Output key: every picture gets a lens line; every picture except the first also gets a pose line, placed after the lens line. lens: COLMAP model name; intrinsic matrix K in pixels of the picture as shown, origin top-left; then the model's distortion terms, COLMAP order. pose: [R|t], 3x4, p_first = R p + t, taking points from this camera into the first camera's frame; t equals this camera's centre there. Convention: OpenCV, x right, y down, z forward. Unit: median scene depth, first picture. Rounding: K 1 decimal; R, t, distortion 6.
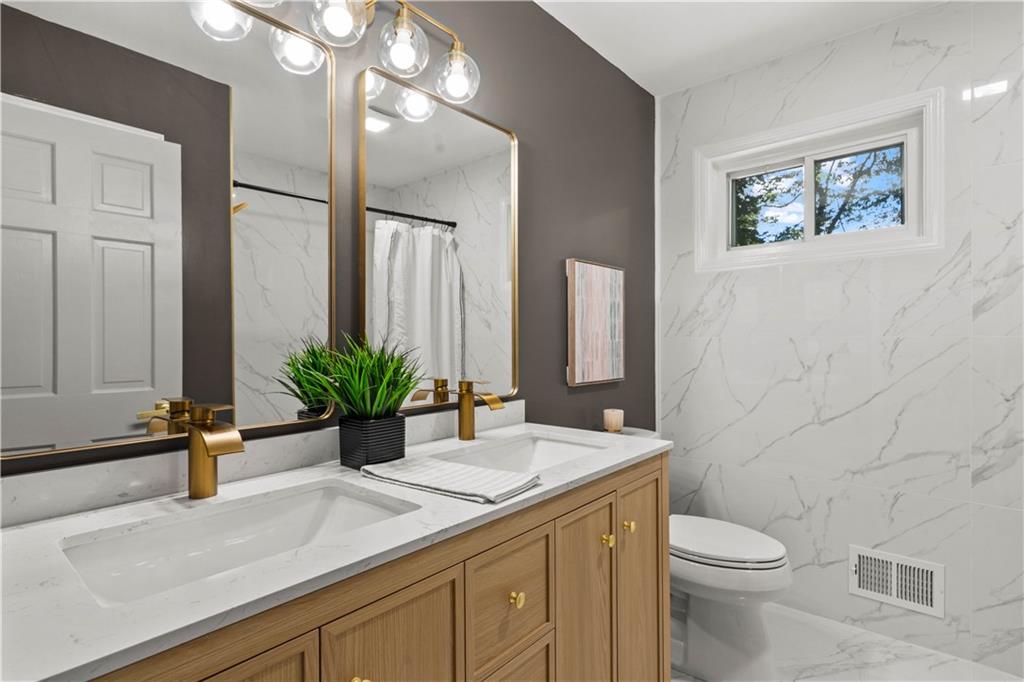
lens RADIAL K [[501.1, 0, 507.0], [0, 501.1, 344.3], [0, 0, 1]] dist [0.000134, 0.001802]
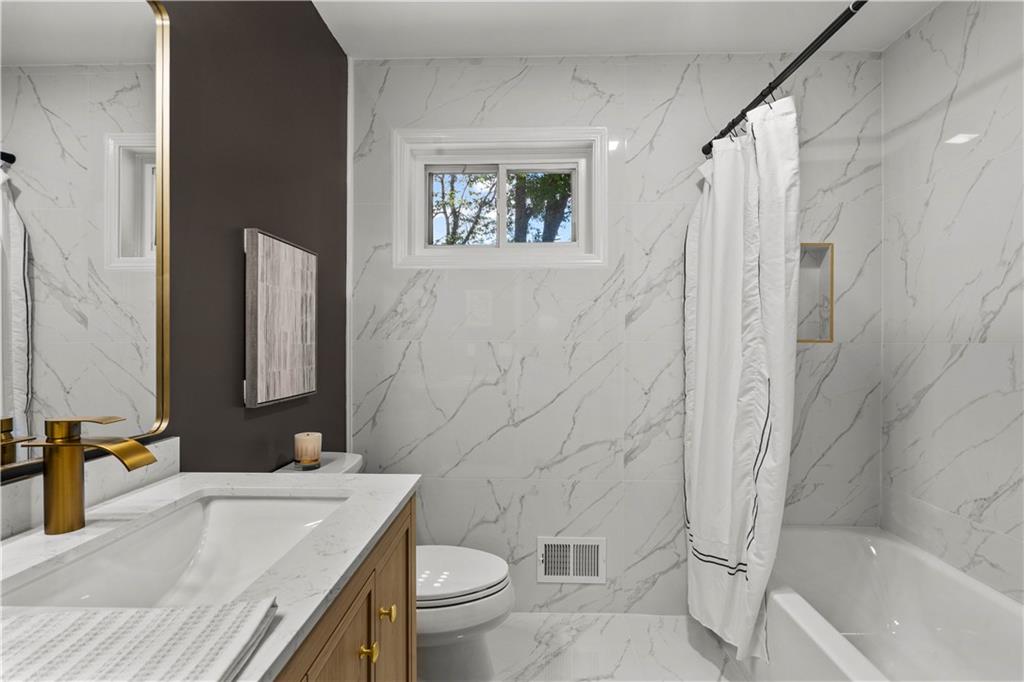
lens RADIAL K [[501.1, 0, 507.0], [0, 501.1, 344.3], [0, 0, 1]] dist [0.000134, 0.001802]
pose [[0.773237, 0.003329, 0.634108, -0.042258], [-0.000156, 0.999987, -0.005060, -0.002849], [-0.634117, 0.003814, 0.773228, 0.221872]]
